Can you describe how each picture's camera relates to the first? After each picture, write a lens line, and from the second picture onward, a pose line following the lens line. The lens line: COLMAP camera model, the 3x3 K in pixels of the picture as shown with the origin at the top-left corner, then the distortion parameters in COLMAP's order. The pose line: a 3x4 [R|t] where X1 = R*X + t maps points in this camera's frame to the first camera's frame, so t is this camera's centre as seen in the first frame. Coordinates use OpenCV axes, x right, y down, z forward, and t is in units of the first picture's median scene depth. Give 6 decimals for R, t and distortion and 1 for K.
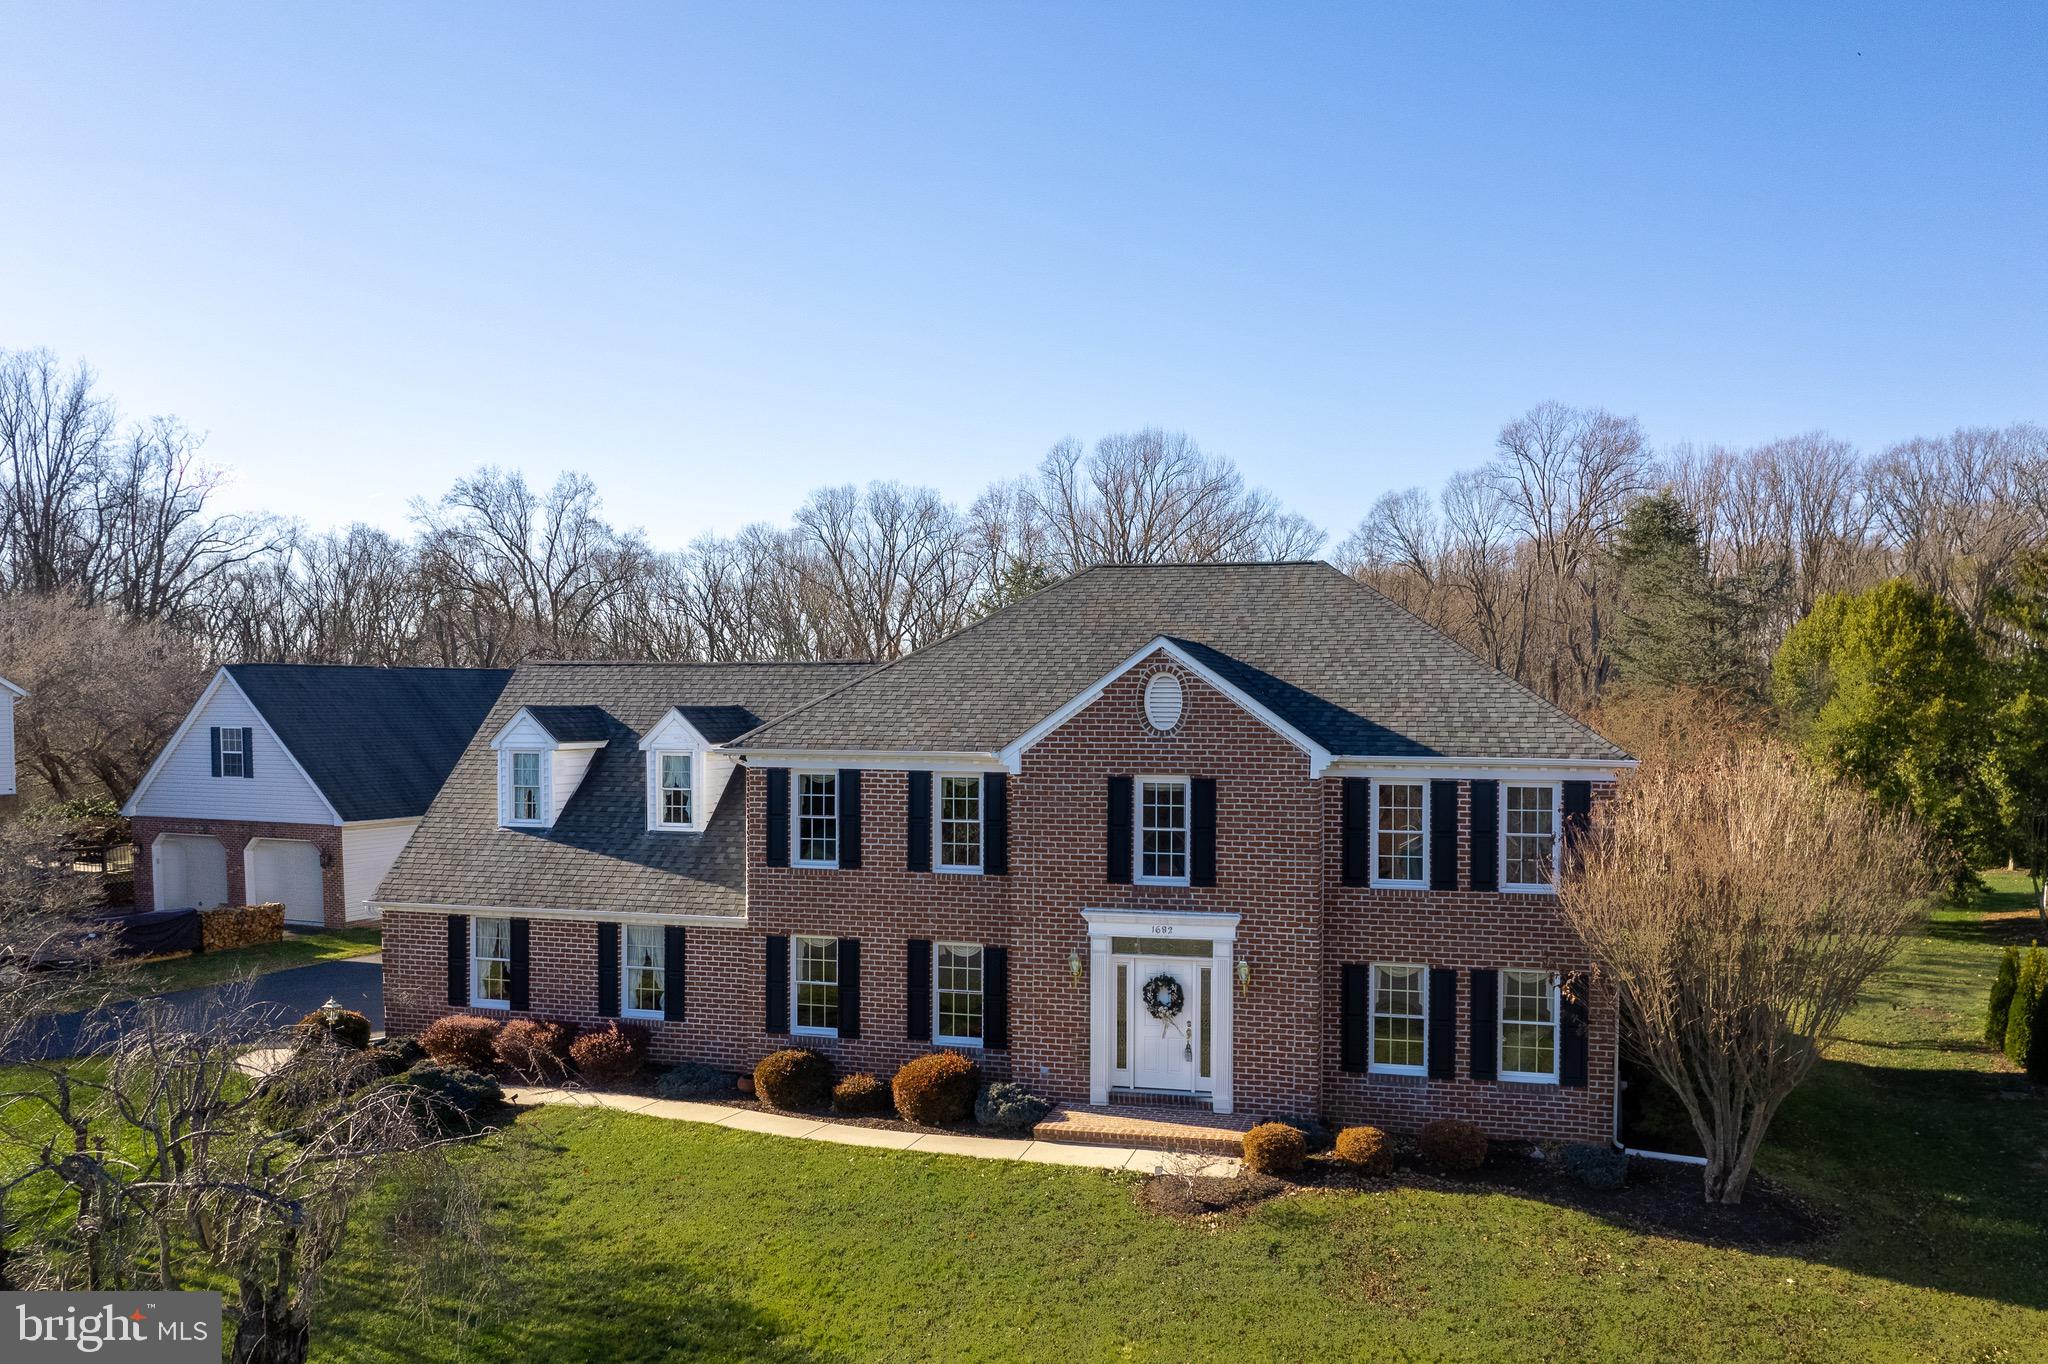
lens RADIAL K [[1472.5, 0, 1122.5], [0, 1472.5, 800.2], [0, 0, 1]] dist [-0.025205, -0.003015]
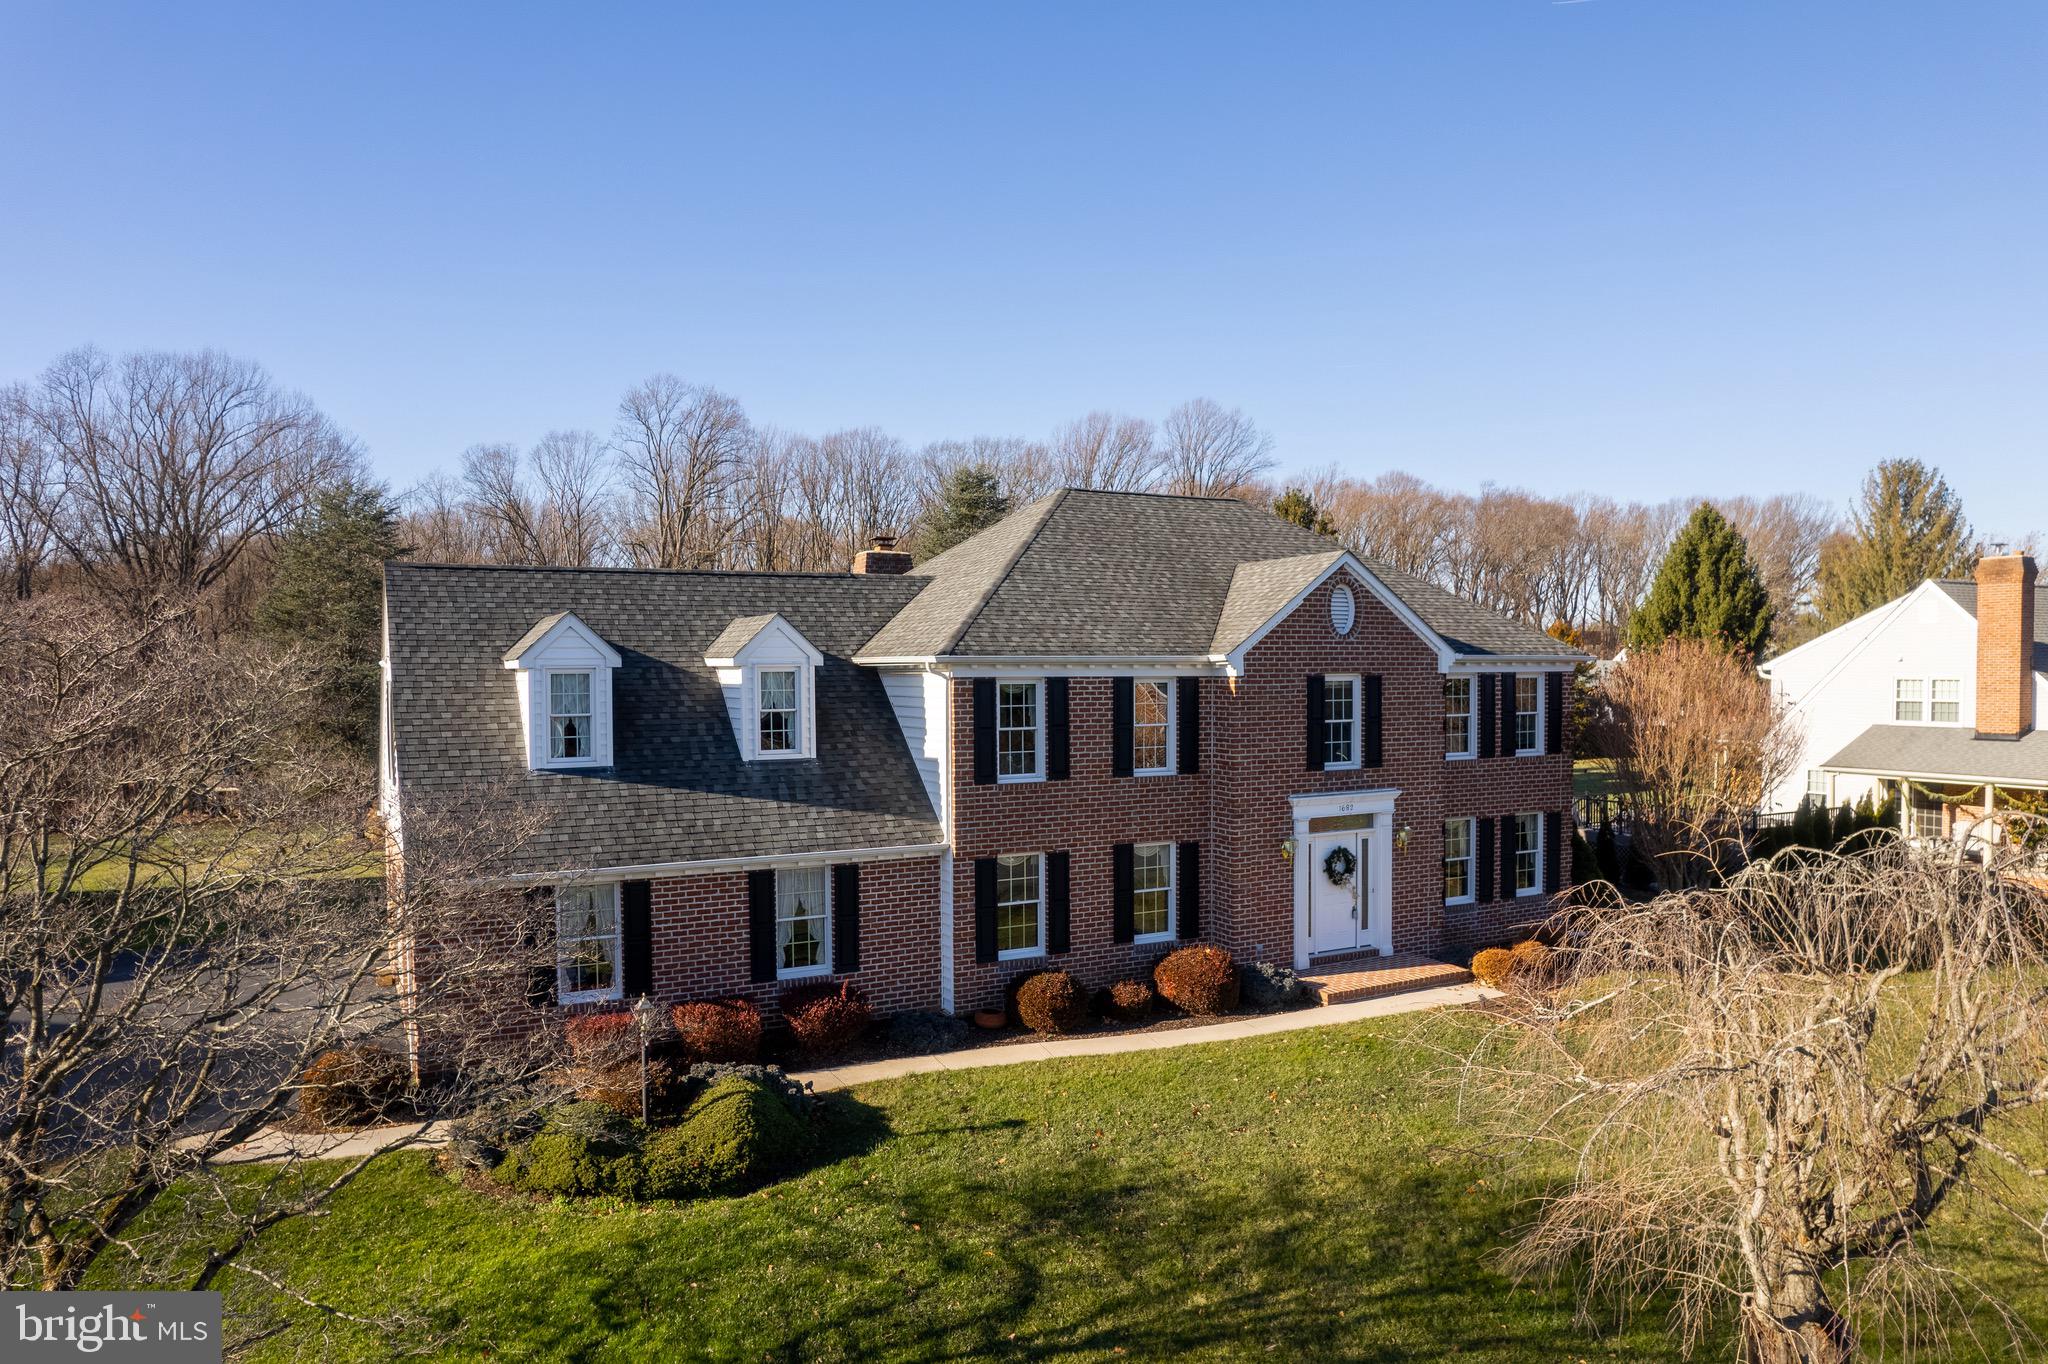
lens RADIAL K [[1366.9, 0, 1032.0], [0, 1366.9, 679.4], [0, 0, 1]] dist [-0.020178, 0.007418]
pose [[0.745100, -0.017154, 0.666732, -0.850771], [0.053432, 0.997991, -0.034036, 0.010862], [-0.664809, 0.060985, 0.744520, 0.353210]]
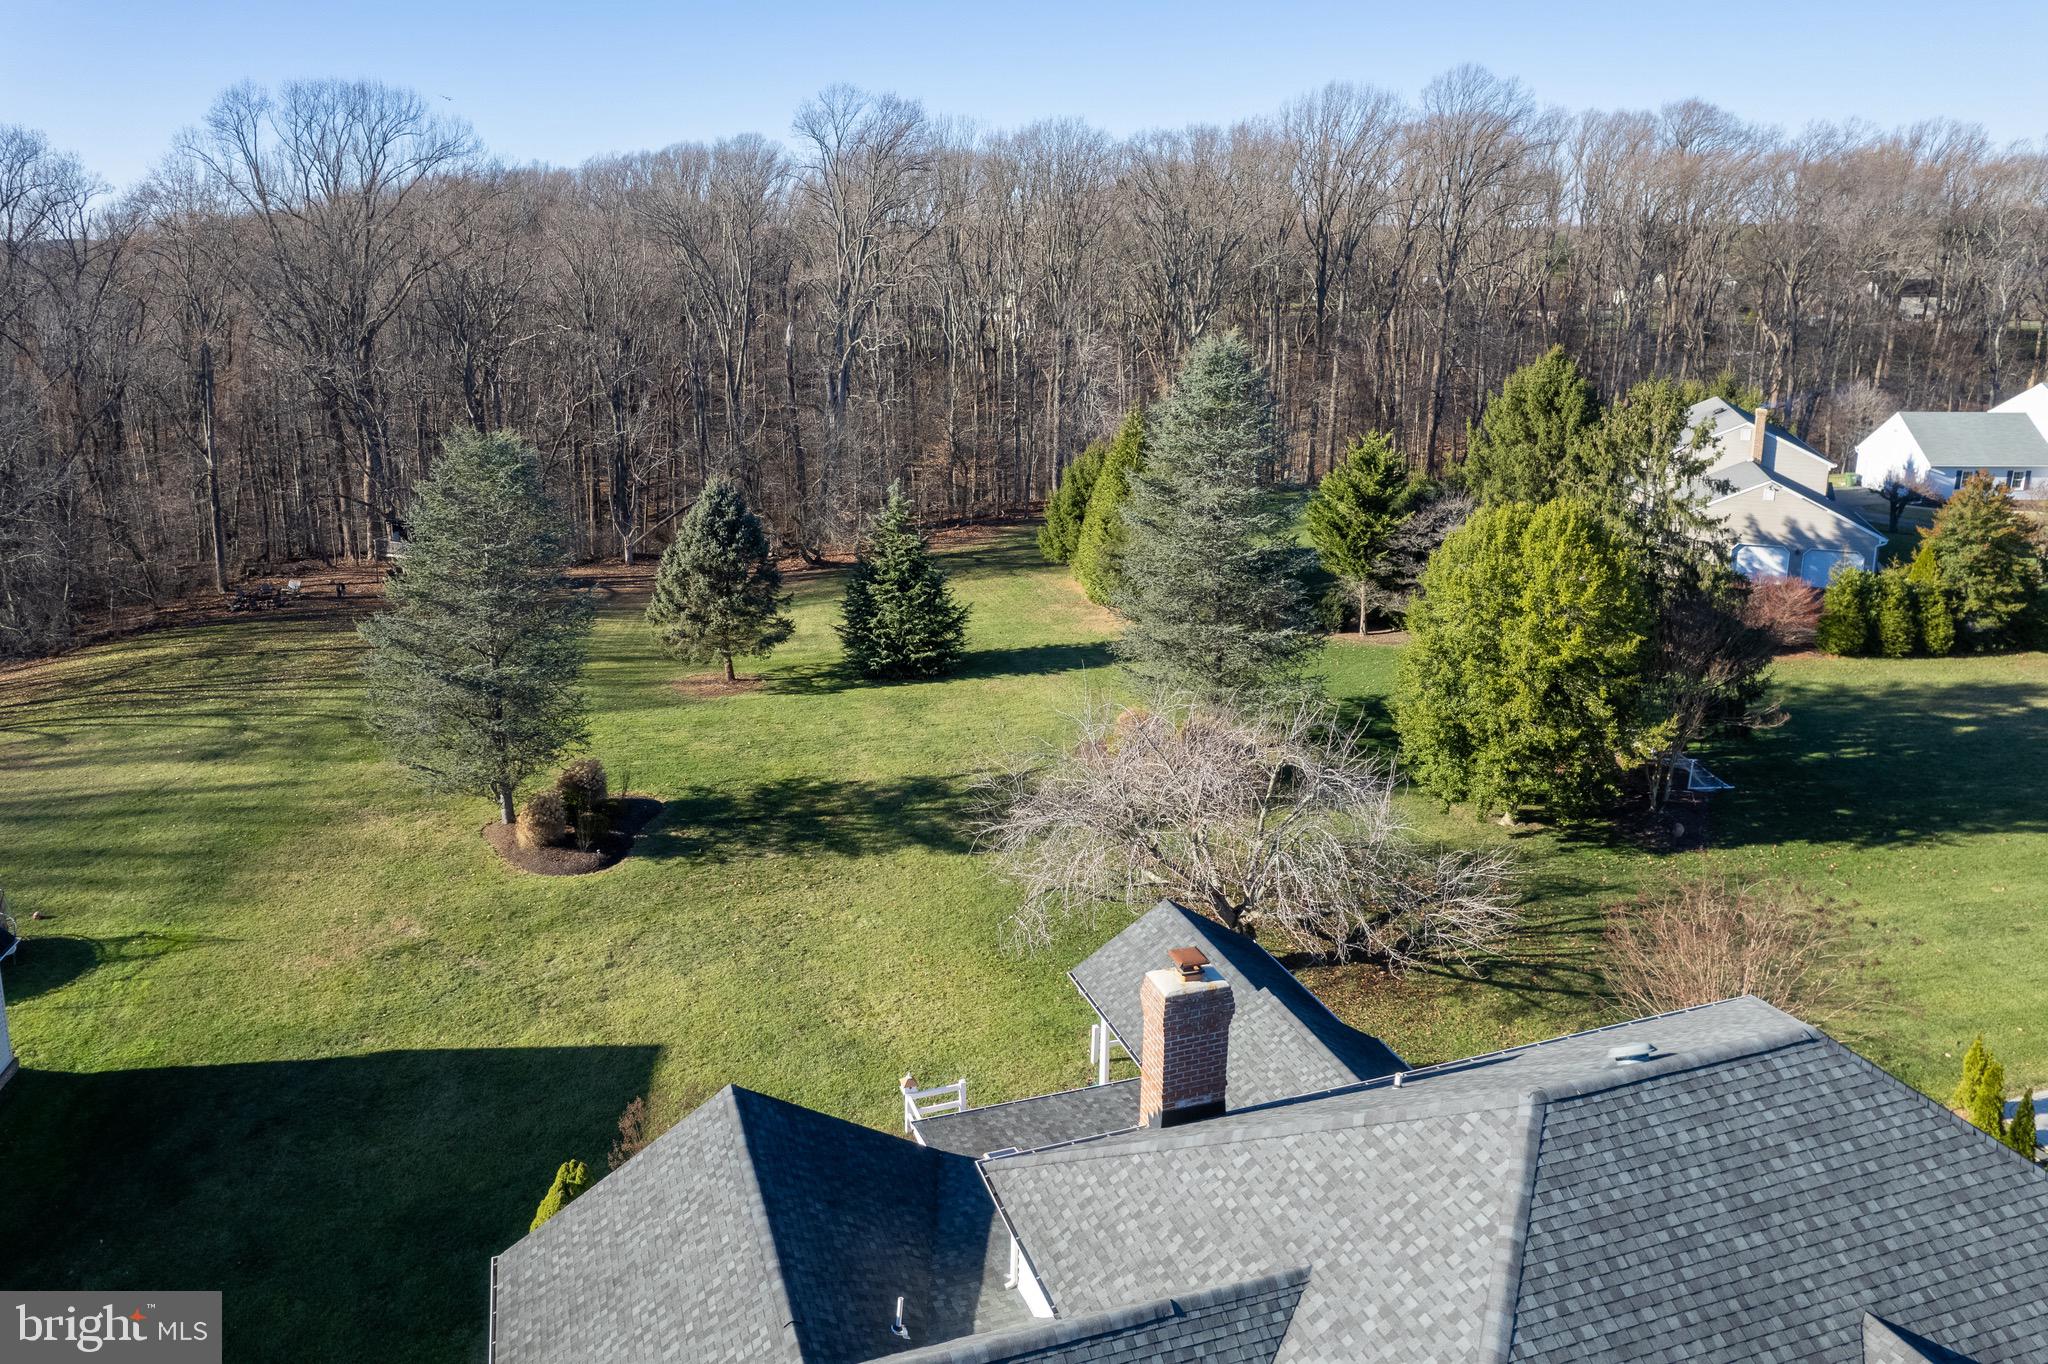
lens RADIAL K [[1366.9, 0, 913.9], [0, 1366.9, 518.1], [0, 0, 1]] dist [-0.020178, 0.007418]
pose [[0.868915, -0.115674, 0.481255, -0.598262], [0.051743, 0.988209, 0.144102, -0.605400], [-0.492250, -0.100311, 0.864655, 0.802001]]
